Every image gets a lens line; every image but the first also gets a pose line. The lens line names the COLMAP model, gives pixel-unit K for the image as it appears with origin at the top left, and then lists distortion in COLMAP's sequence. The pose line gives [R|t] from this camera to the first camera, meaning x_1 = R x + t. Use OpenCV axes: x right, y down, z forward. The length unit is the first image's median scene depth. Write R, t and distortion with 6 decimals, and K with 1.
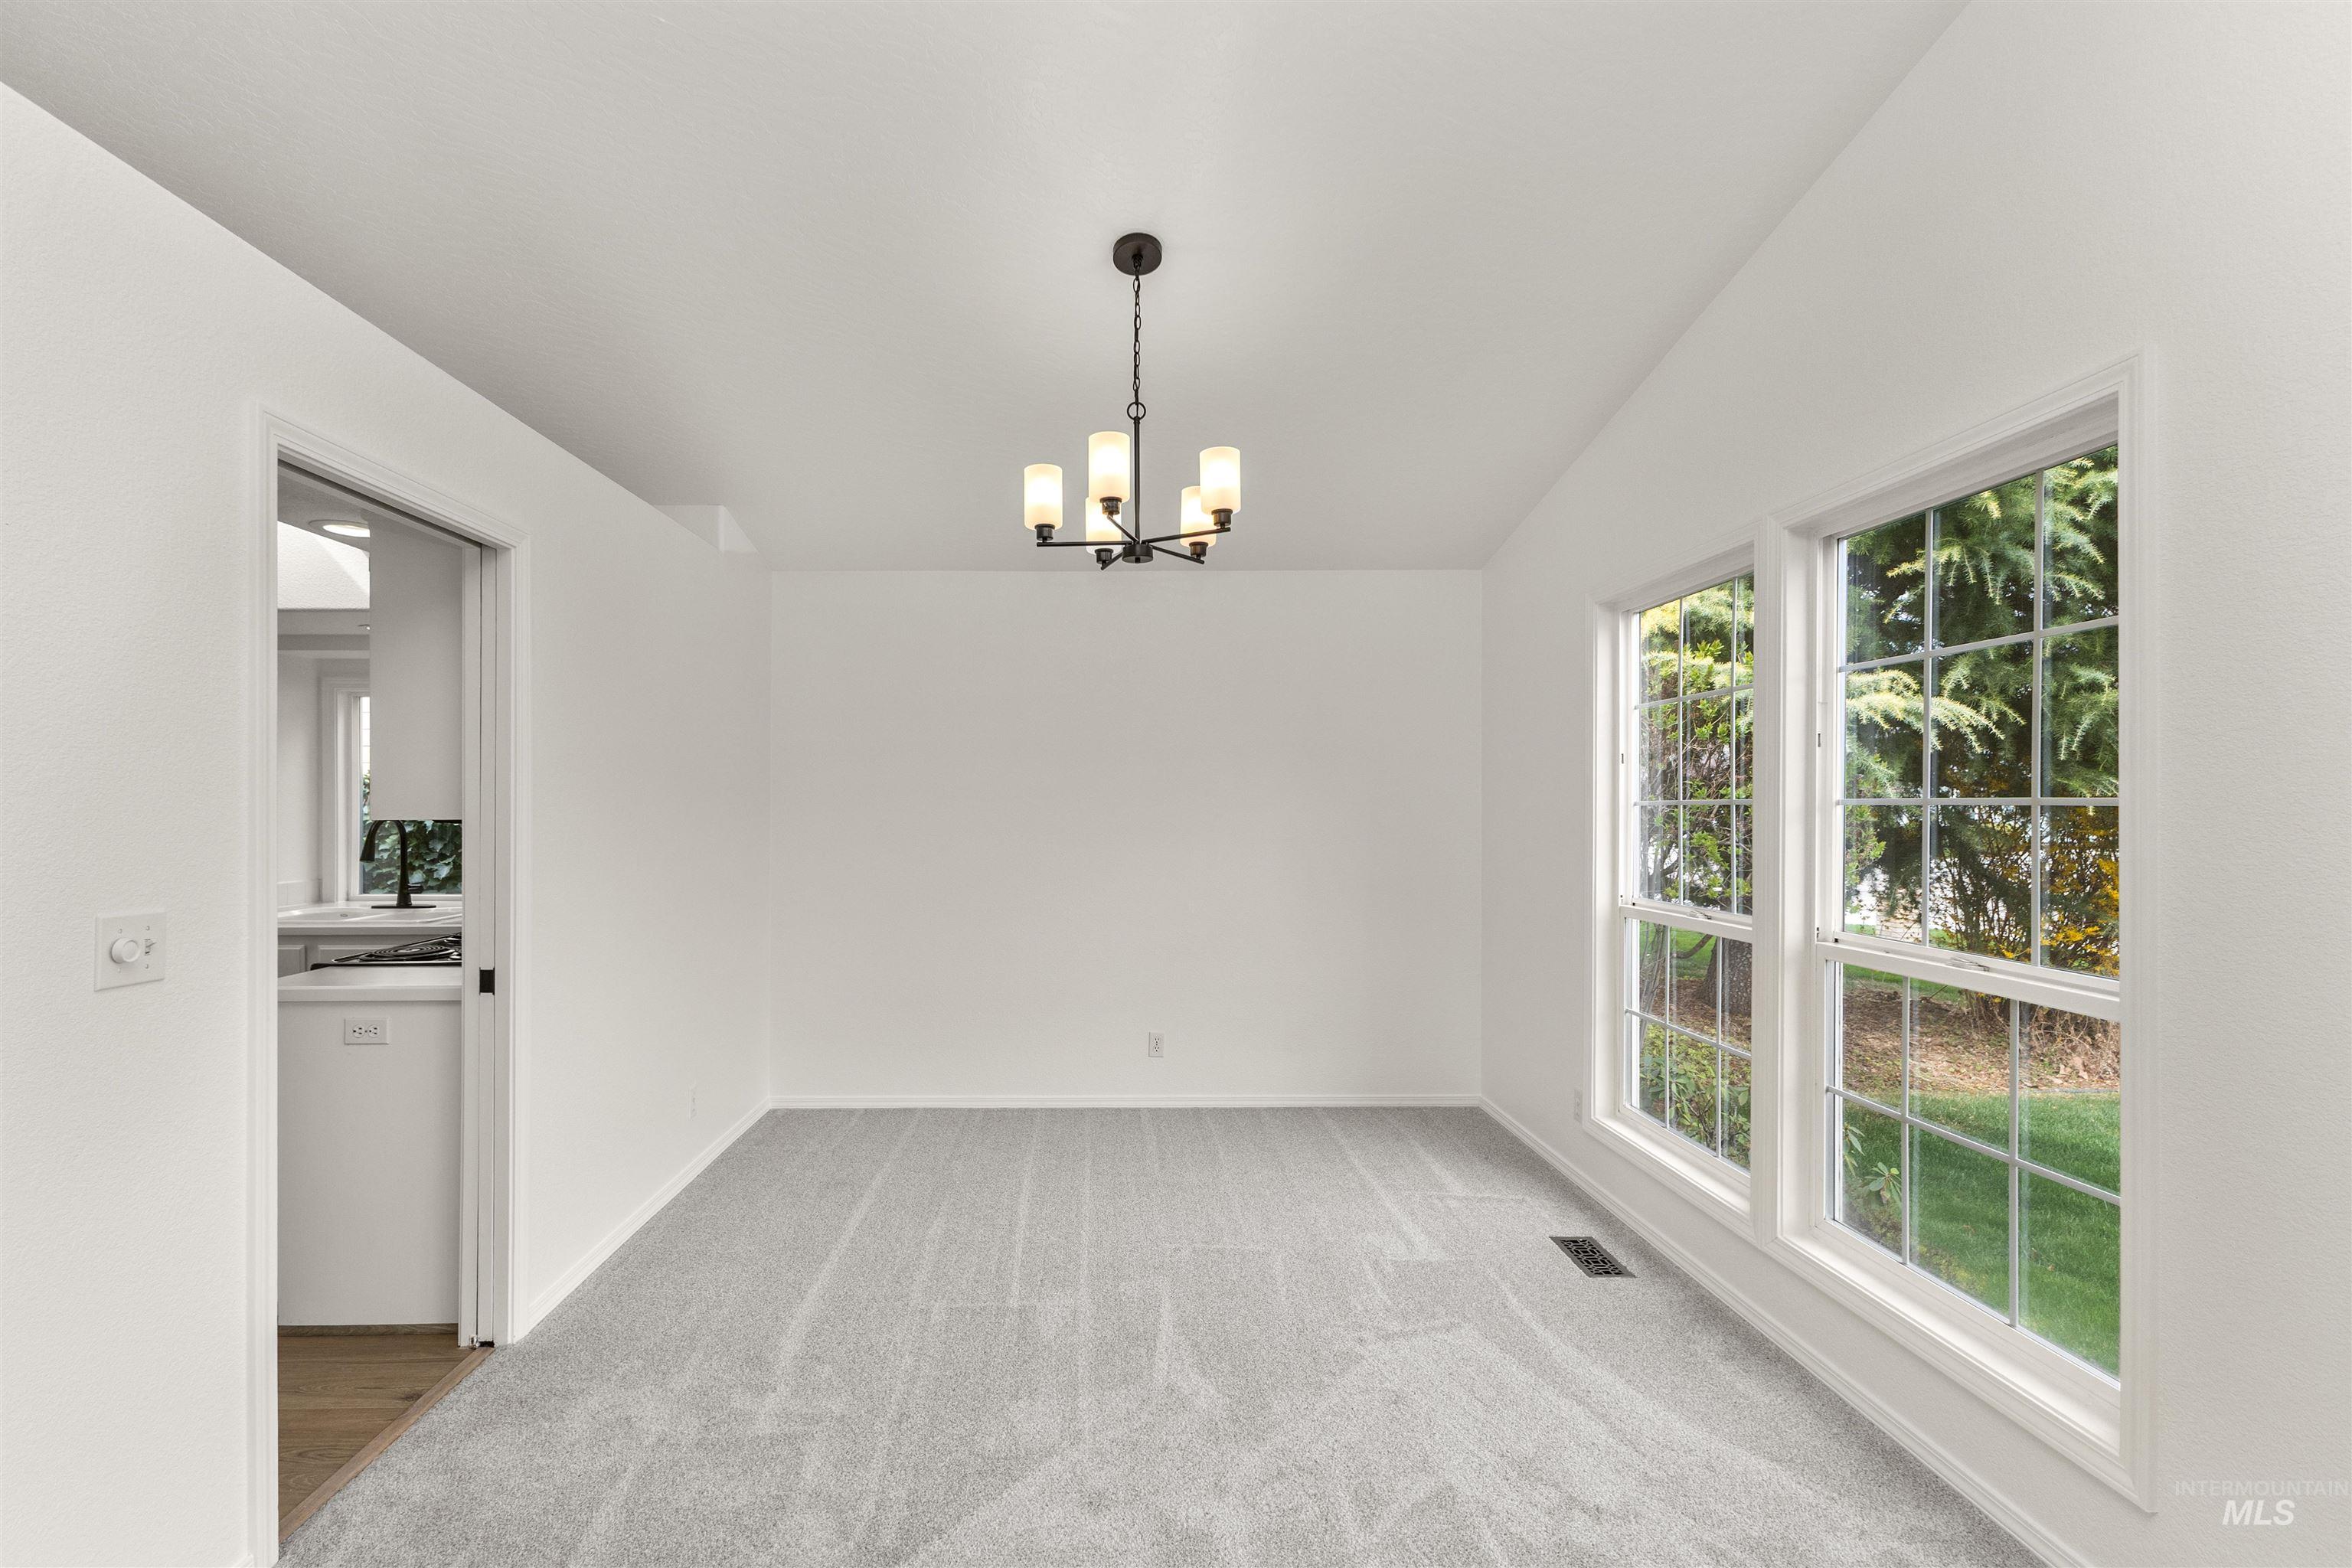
lens RADIAL K [[1038.1, 0, 1171.8], [0, 1038.1, 817.7], [0, 0, 1]] dist [0.004057, 0.000163]
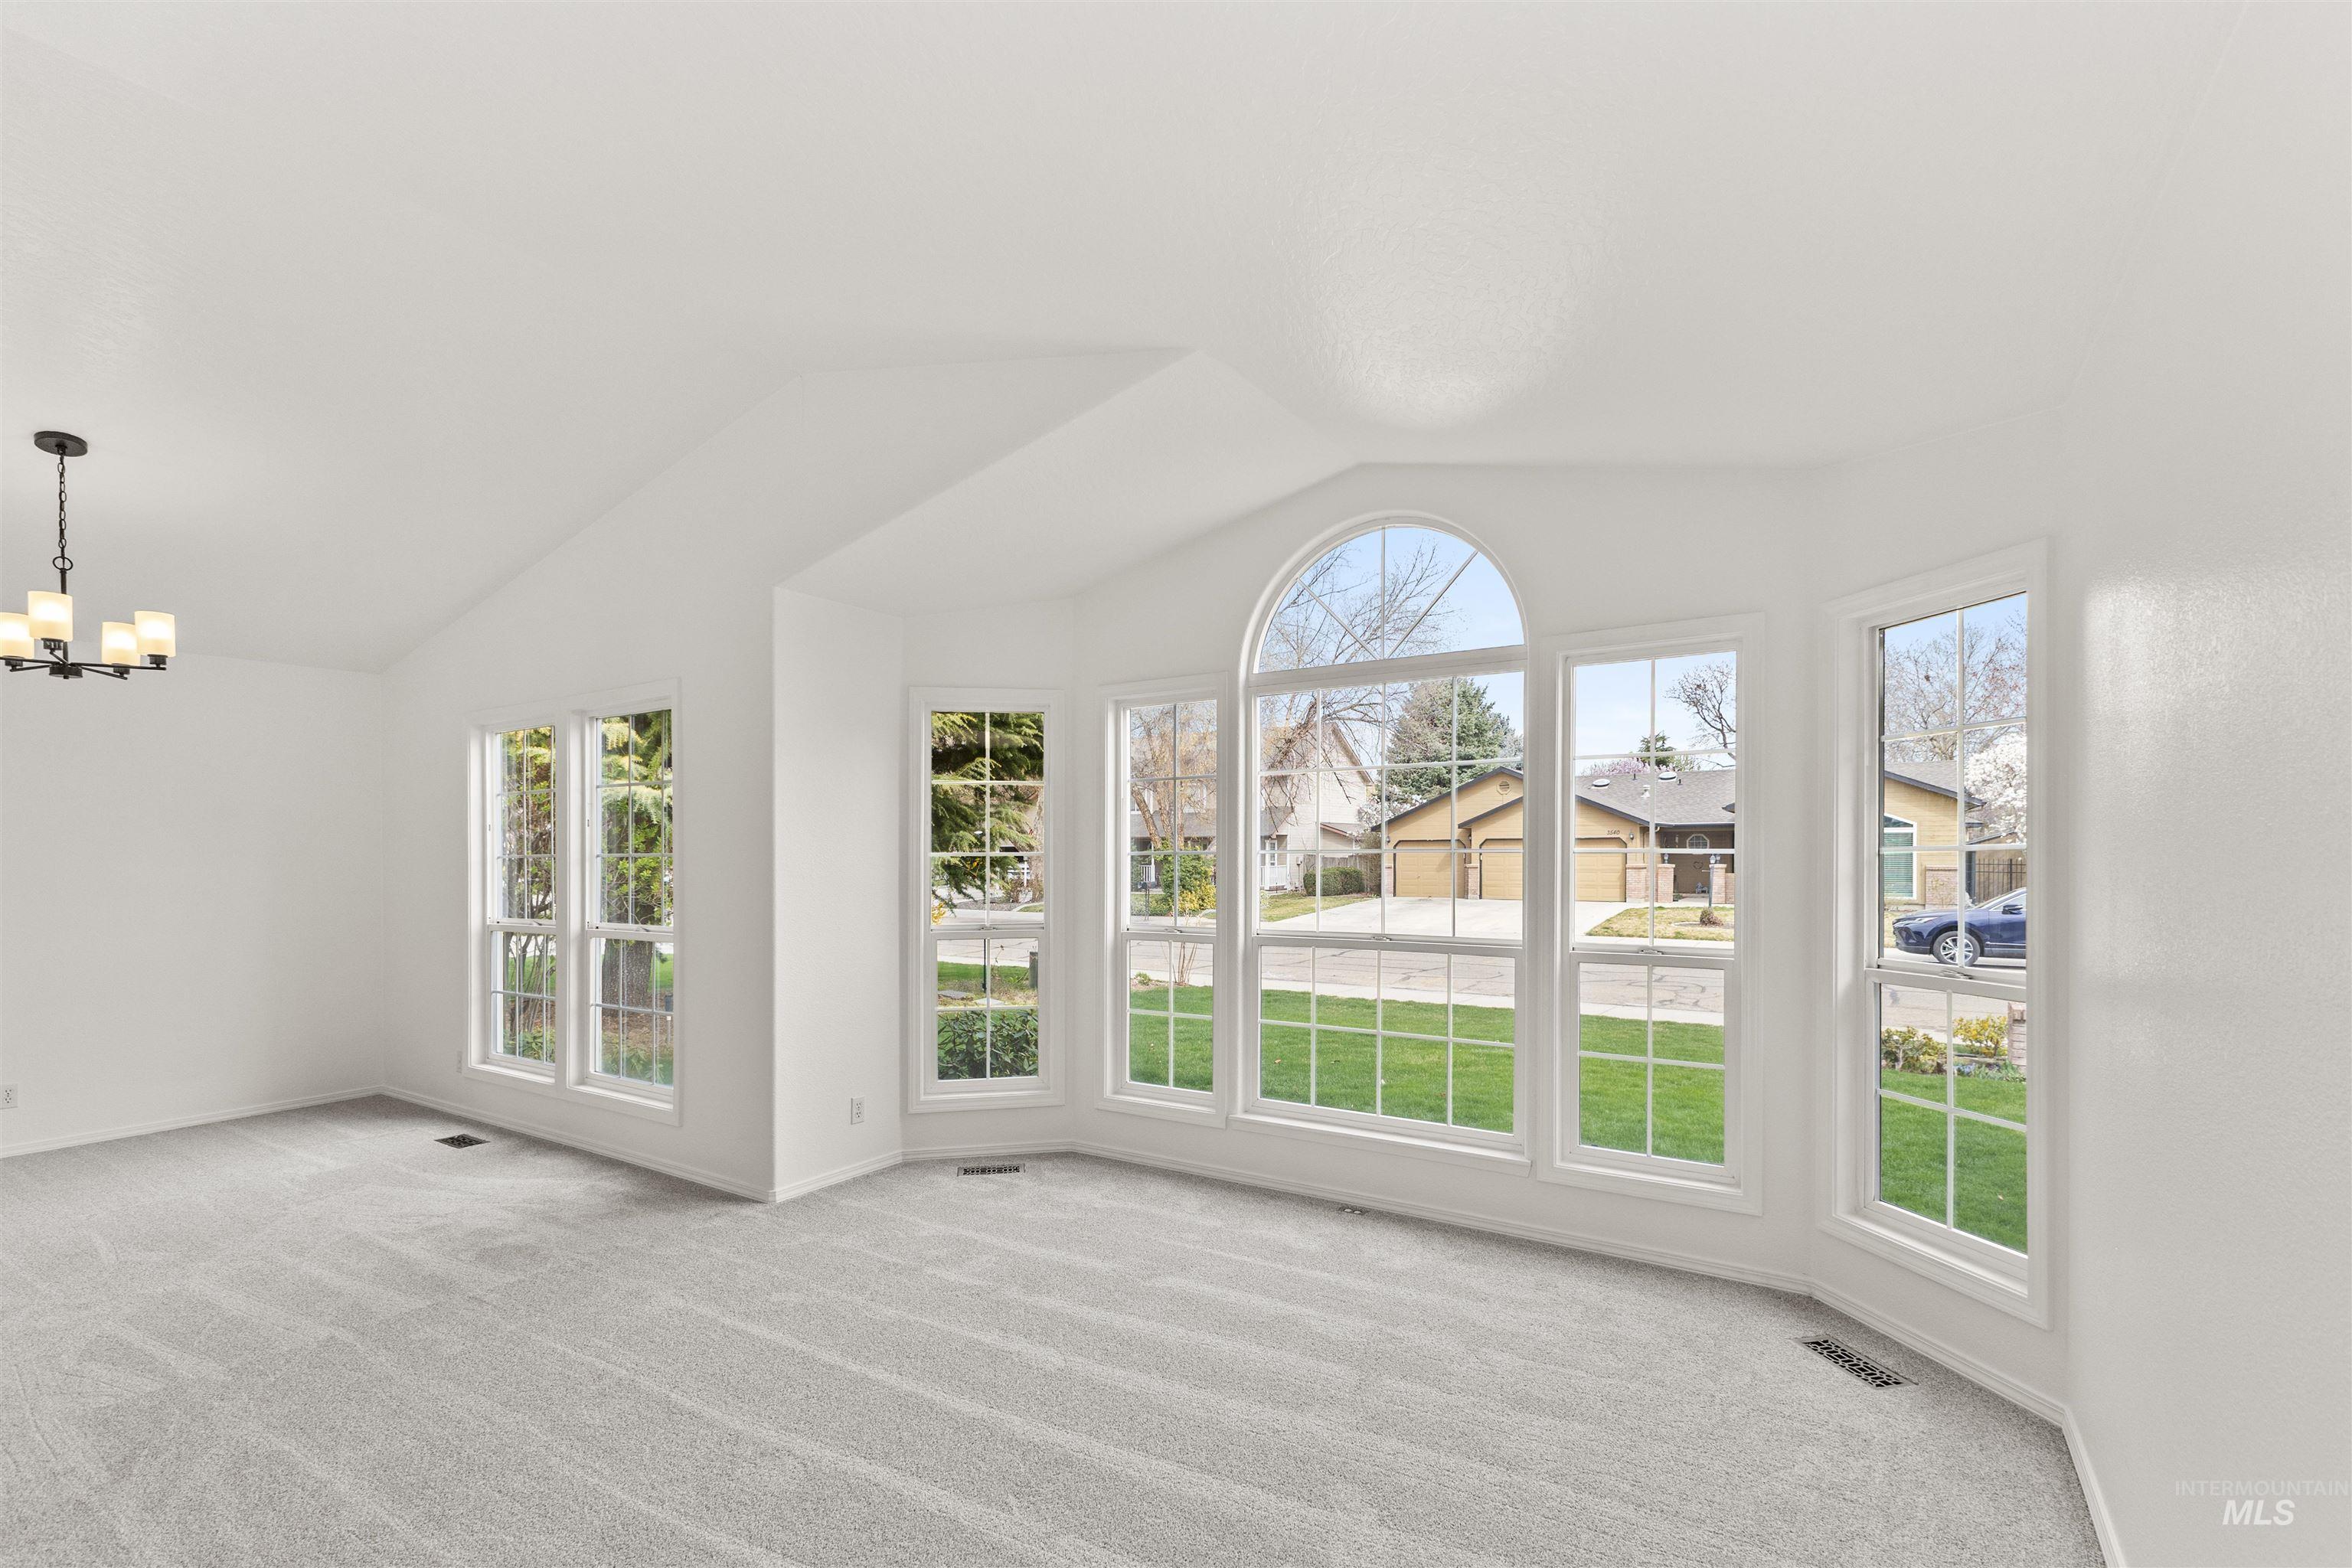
lens RADIAL K [[1070.7, 0, 1170.8], [0, 1070.7, 859.3], [0, 0, 1]] dist [-0.002529, -0.000634]
pose [[0.611916, -0.005334, 0.790905, -0.243116], [0.011883, 0.999926, -0.002450, 0.006704], [-0.790833, 0.010897, 0.611935, -0.934864]]
